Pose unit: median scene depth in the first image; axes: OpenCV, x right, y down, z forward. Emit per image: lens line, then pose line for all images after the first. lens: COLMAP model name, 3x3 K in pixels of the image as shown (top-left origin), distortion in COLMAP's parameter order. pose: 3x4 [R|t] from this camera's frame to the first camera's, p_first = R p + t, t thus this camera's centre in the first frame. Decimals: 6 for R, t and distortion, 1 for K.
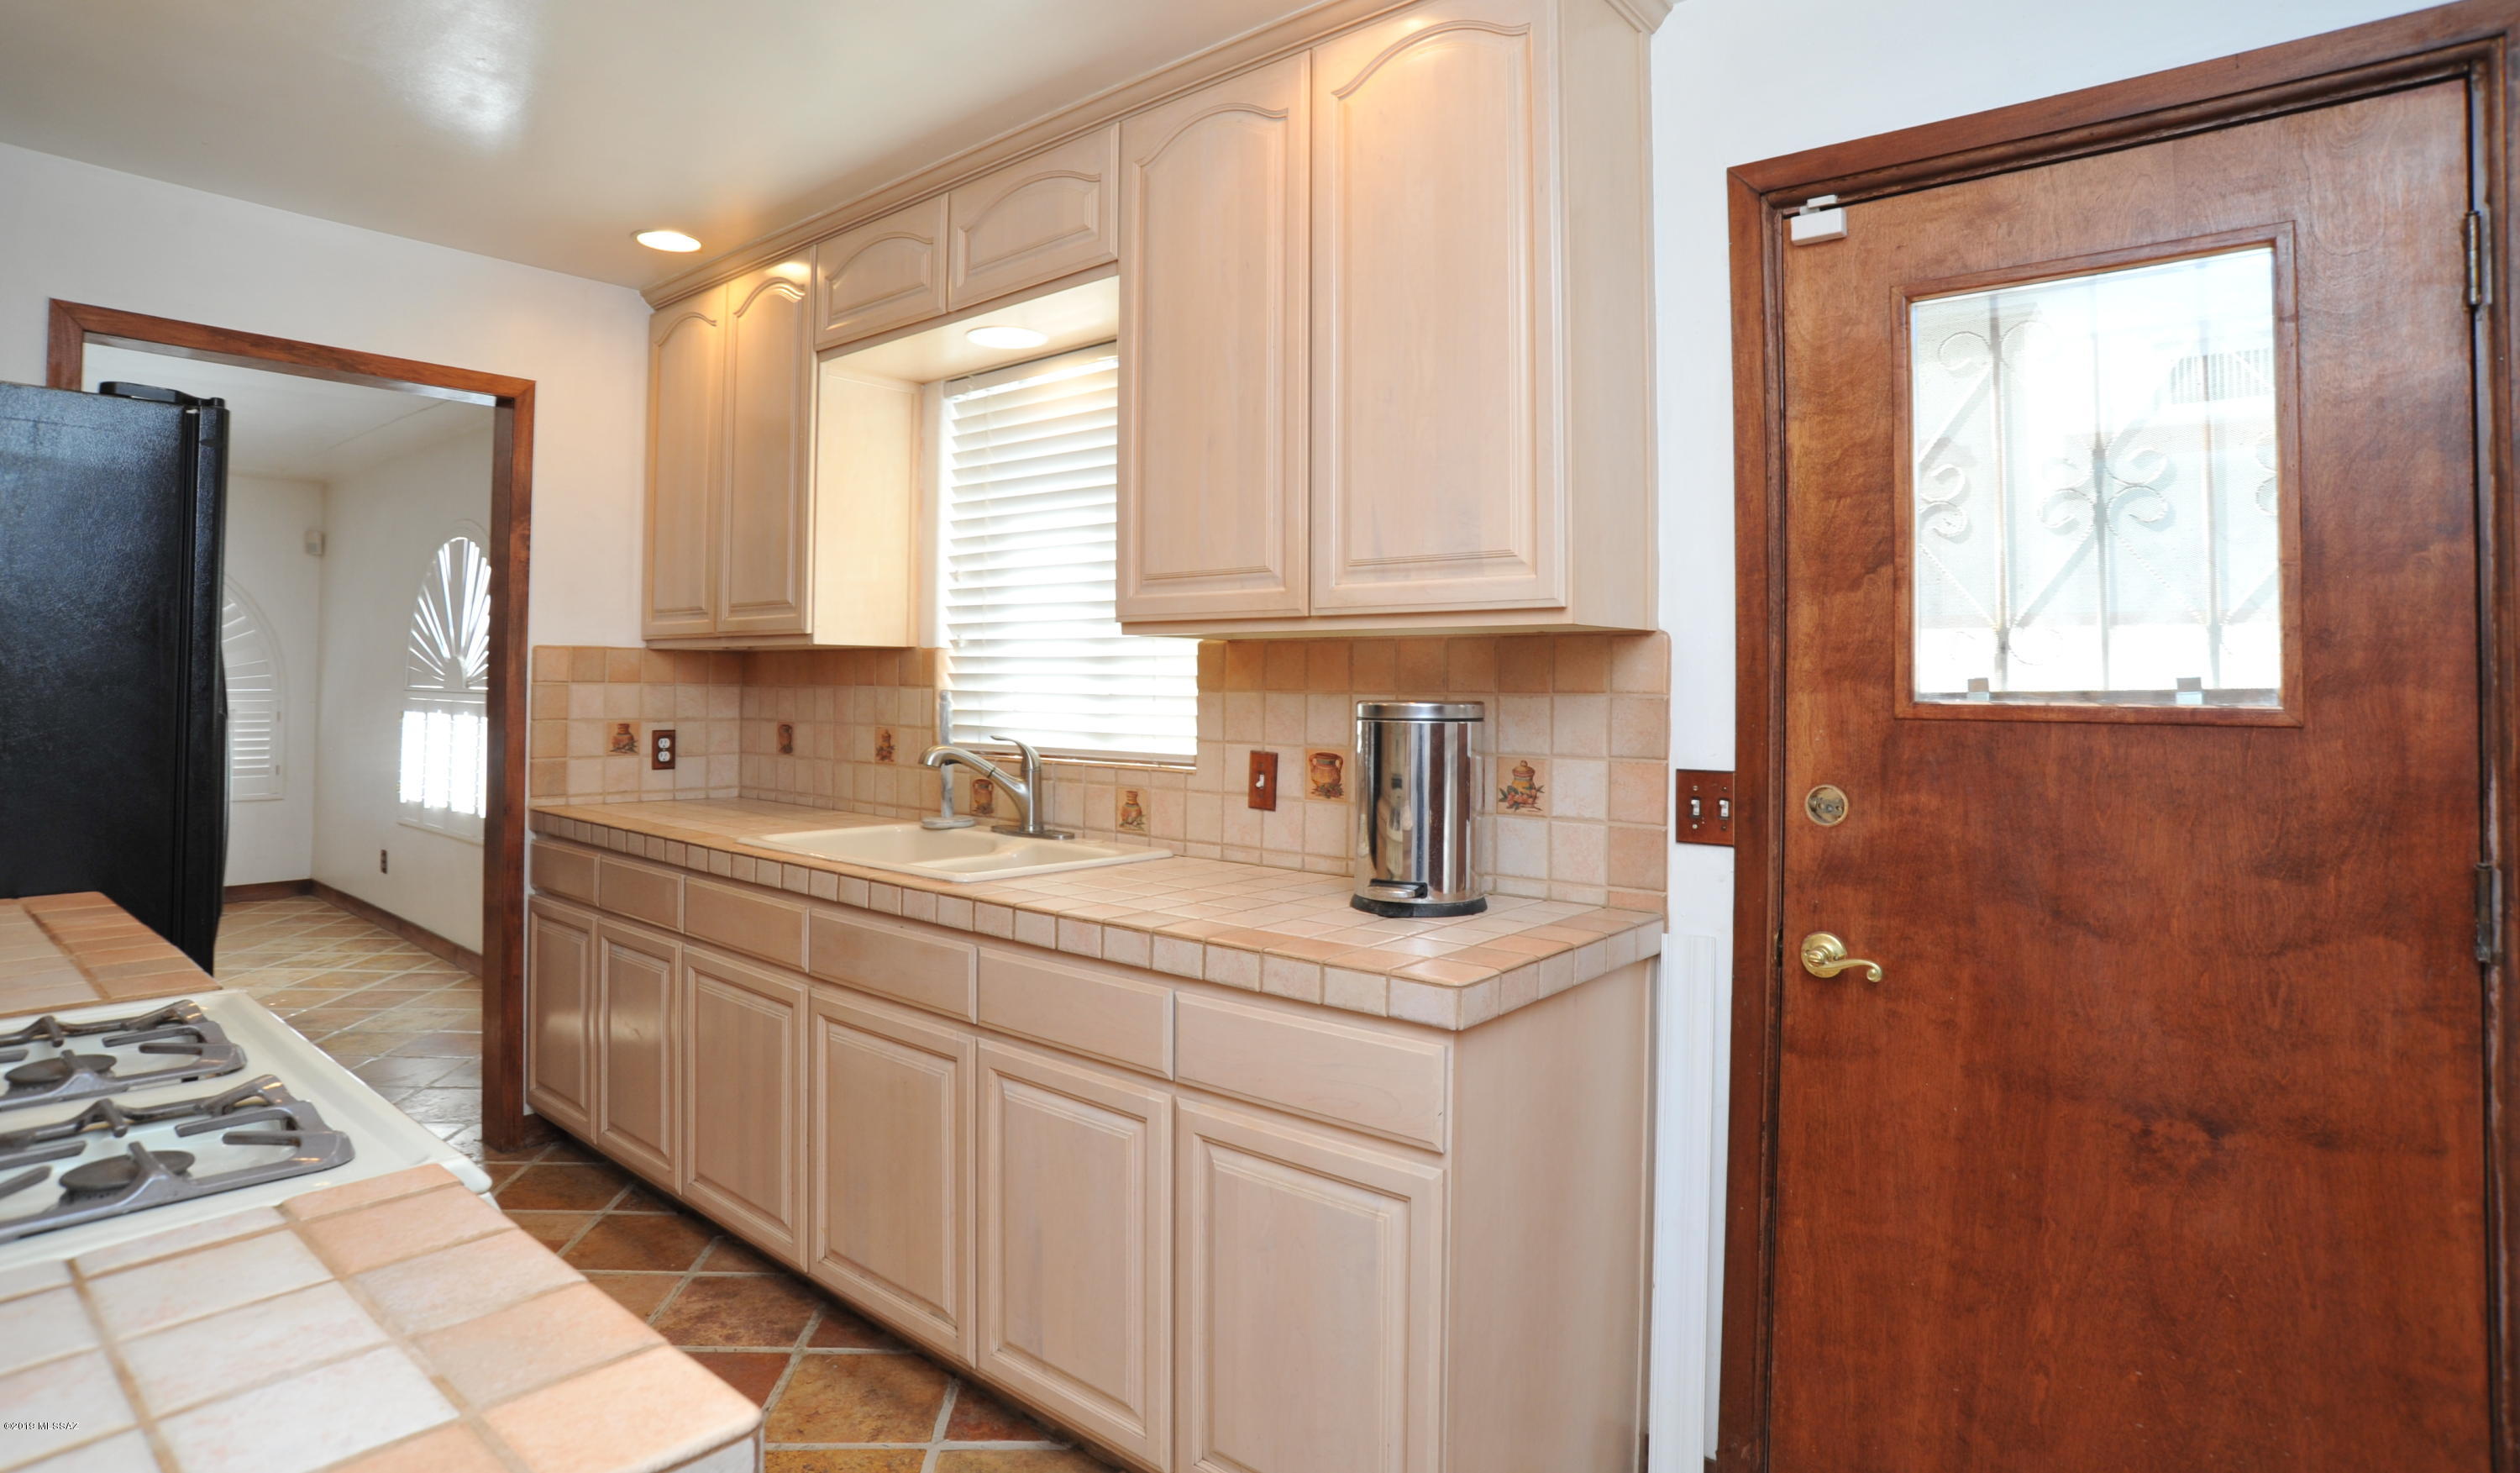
lens RADIAL K [[1313.3, 0, 1207.0], [0, 1313.3, 647.9], [0, 0, 1]] dist [-0.055316, 0.001144]
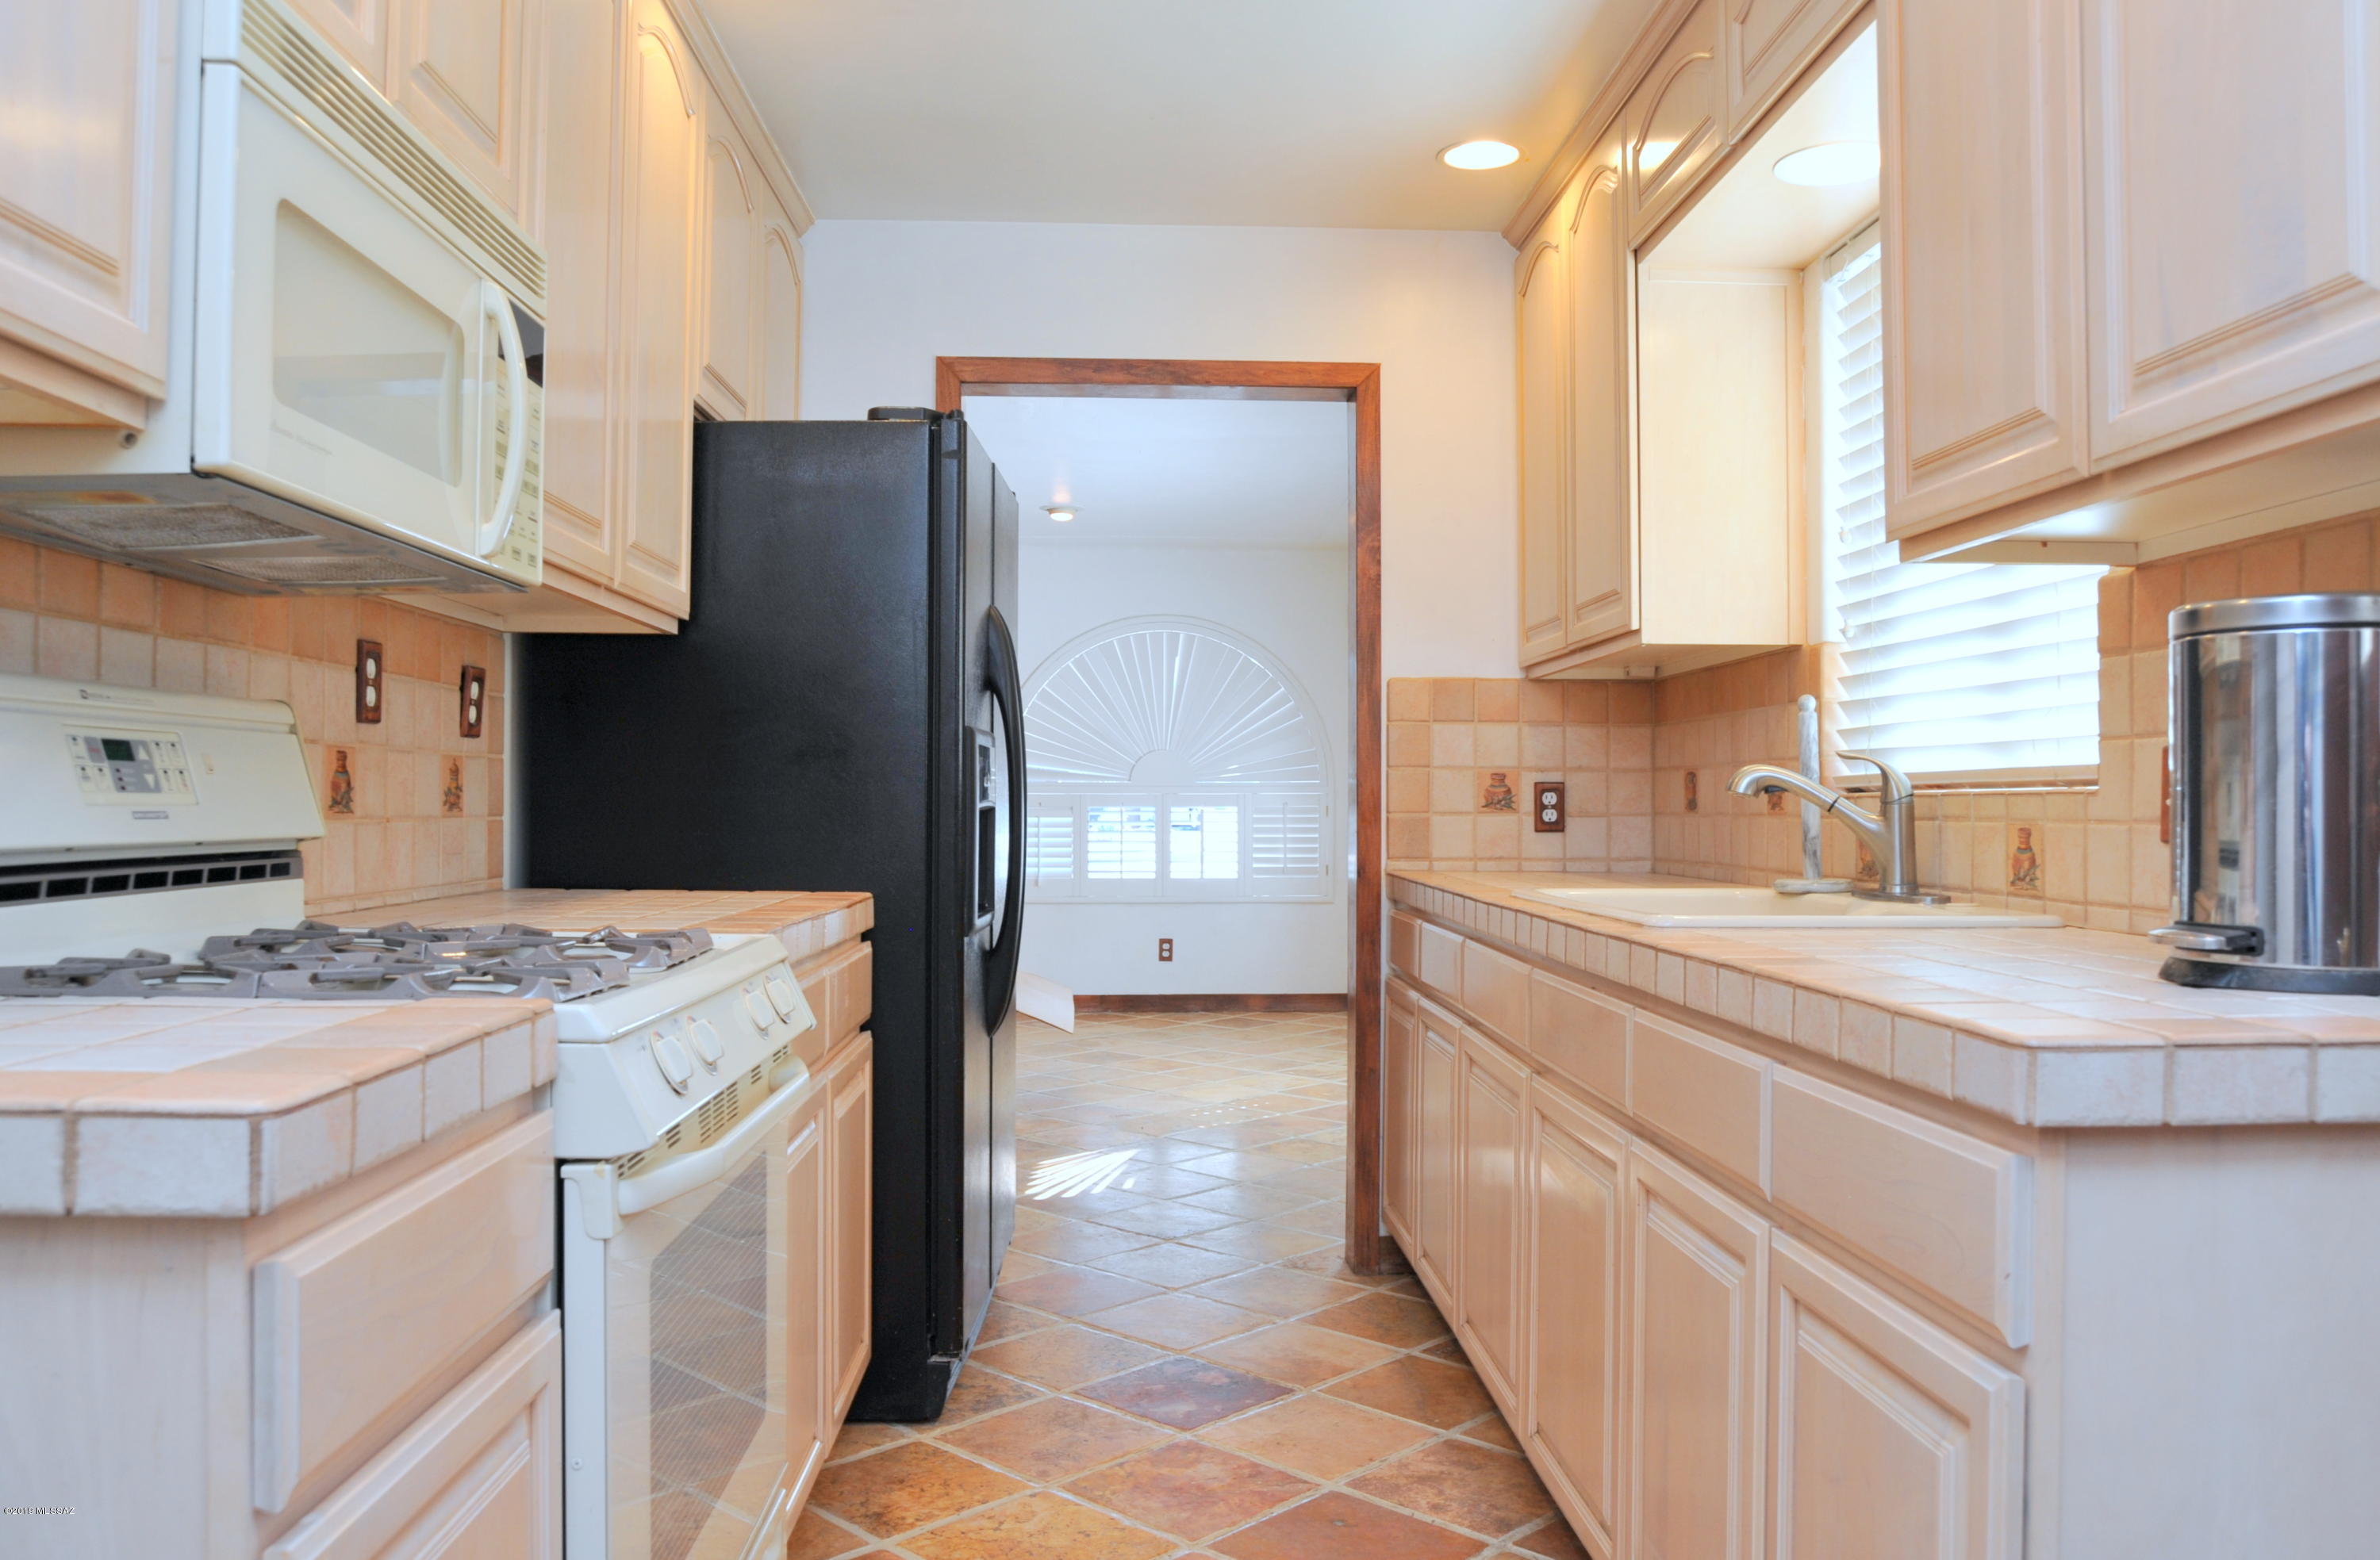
lens RADIAL K [[1786.9, 0, 1190.0], [0, 1786.9, 780.0], [0, 0, 1]] dist [-0.037681, 0.003042]
pose [[0.695379, -0.016486, -0.718454, 0.235186], [0.021064, 0.999775, -0.002554, 0.068230], [0.718334, -0.013358, 0.695570, 0.104987]]
